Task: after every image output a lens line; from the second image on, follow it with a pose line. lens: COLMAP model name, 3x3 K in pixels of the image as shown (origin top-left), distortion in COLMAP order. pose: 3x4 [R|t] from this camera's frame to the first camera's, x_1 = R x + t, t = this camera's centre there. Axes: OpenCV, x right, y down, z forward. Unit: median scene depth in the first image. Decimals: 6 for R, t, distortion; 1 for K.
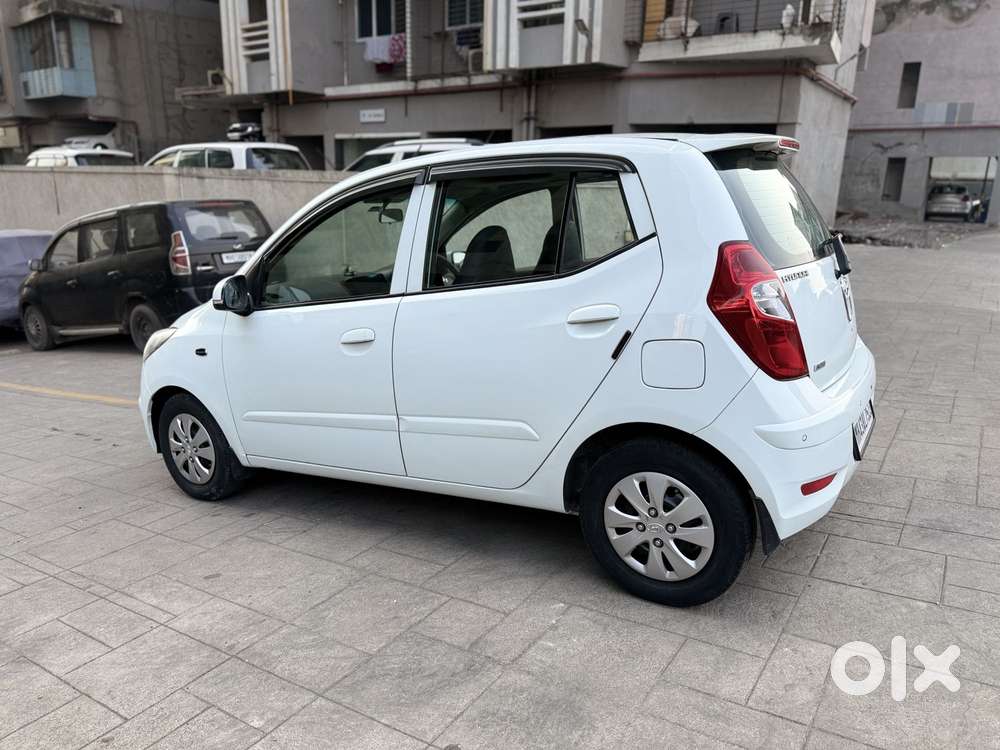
lens RADIAL K [[741.4, 0, 491.2], [0, 741.4, 375.9], [0, 0, 1]] dist [0.012634, -0.017104]
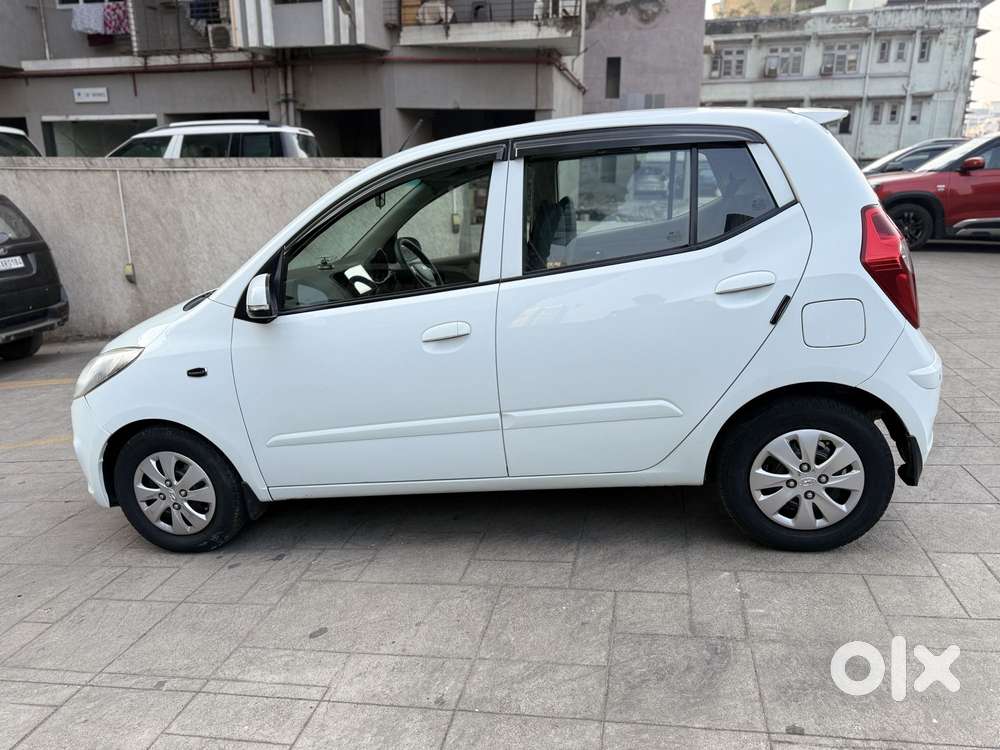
lens RADIAL K [[741.4, 0, 491.2], [0, 741.4, 375.9], [0, 0, 1]] dist [0.012634, -0.017104]
pose [[0.925526, -0.116222, 0.360408, -0.111572], [0.110726, 0.993201, 0.035937, -0.006325], [-0.362135, 0.006646, 0.932102, 0.035532]]
